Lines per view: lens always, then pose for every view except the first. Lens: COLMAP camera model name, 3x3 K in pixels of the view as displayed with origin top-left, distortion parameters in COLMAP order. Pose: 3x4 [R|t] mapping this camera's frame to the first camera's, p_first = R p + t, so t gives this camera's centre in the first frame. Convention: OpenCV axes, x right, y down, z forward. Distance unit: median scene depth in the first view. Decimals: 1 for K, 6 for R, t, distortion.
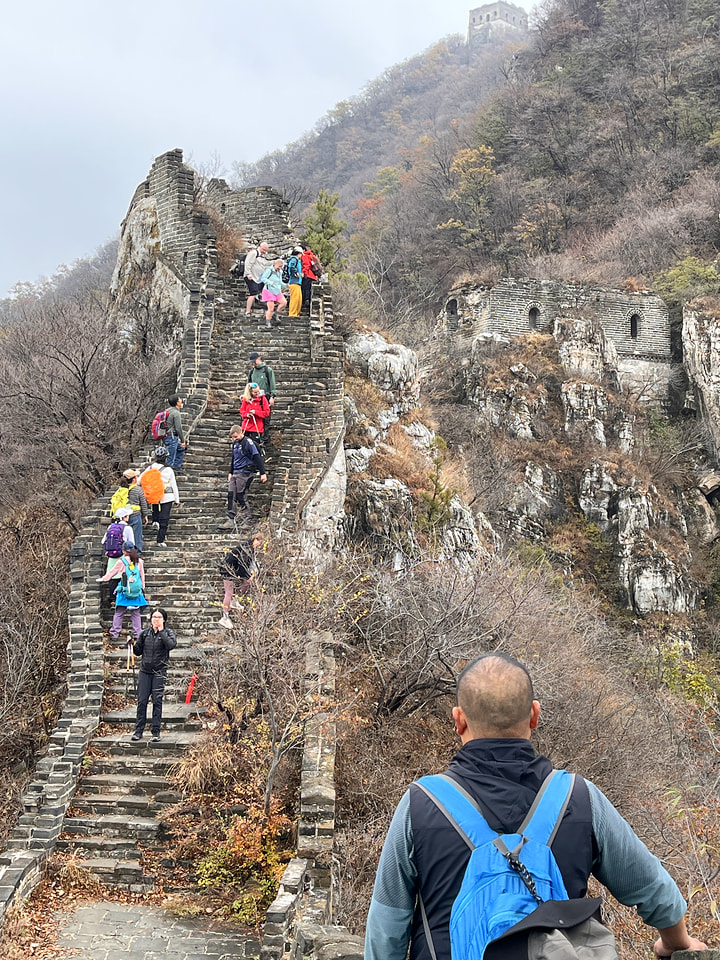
lens RADIAL K [[1381.5, 0, 360.0], [0, 1381.5, 480.0], [0, 0, 1]] dist [0.031693, 0.013288]
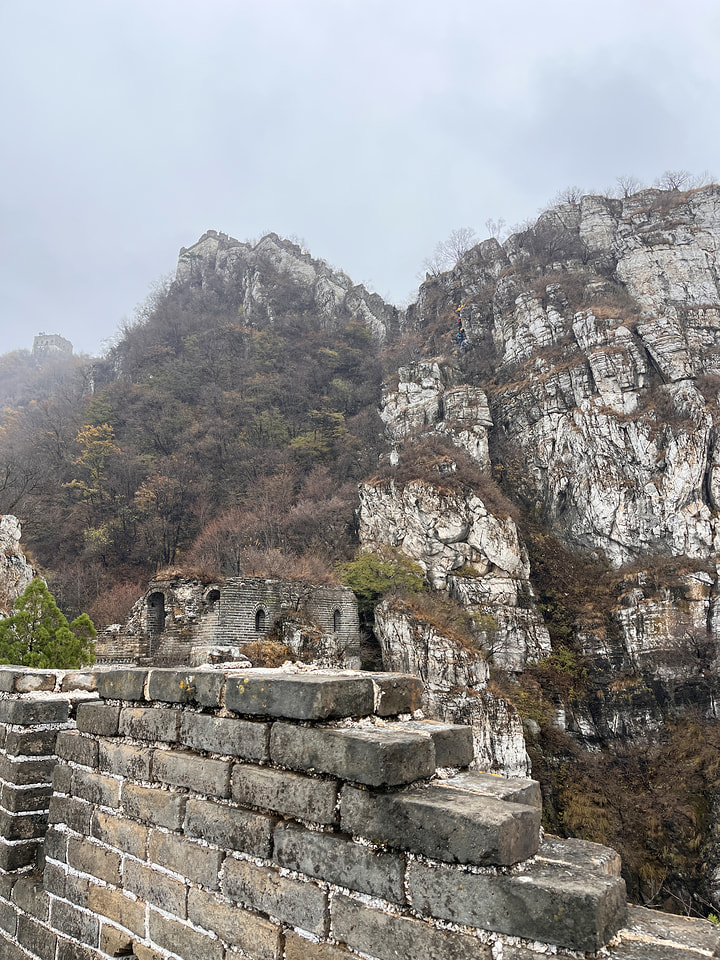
lens RADIAL K [[725.4, 0, 364.9], [0, 725.4, 480.1], [0, 0, 1]] dist [0.078393, -0.108723]
pose [[0.854015, 0.092366, 0.511983, -0.072550], [-0.001245, 0.984473, -0.175531, -0.124336], [-0.520246, 0.149269, 0.840870, 0.537116]]
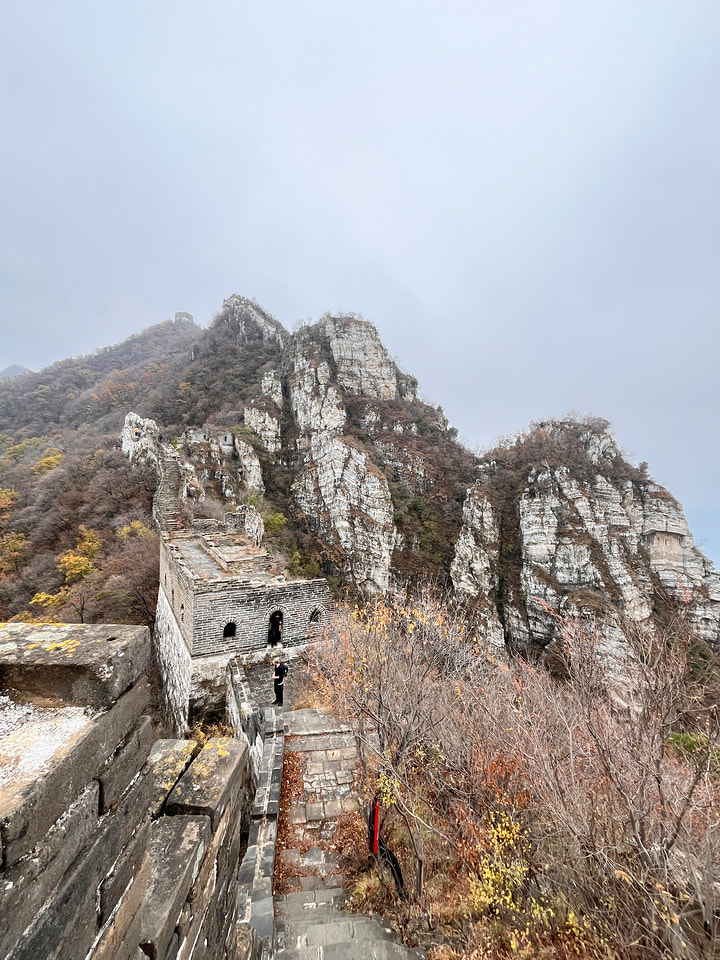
lens RADIAL K [[385.3, 0, 360.0], [0, 385.3, 480.0], [0, 0, 1]] dist [0.001303, 0.000047]
pose [[0.858211, -0.006398, 0.513257, -0.107997], [-0.040576, 0.995948, 0.080262, -0.098153], [-0.511691, -0.089708, 0.854473, -0.488845]]
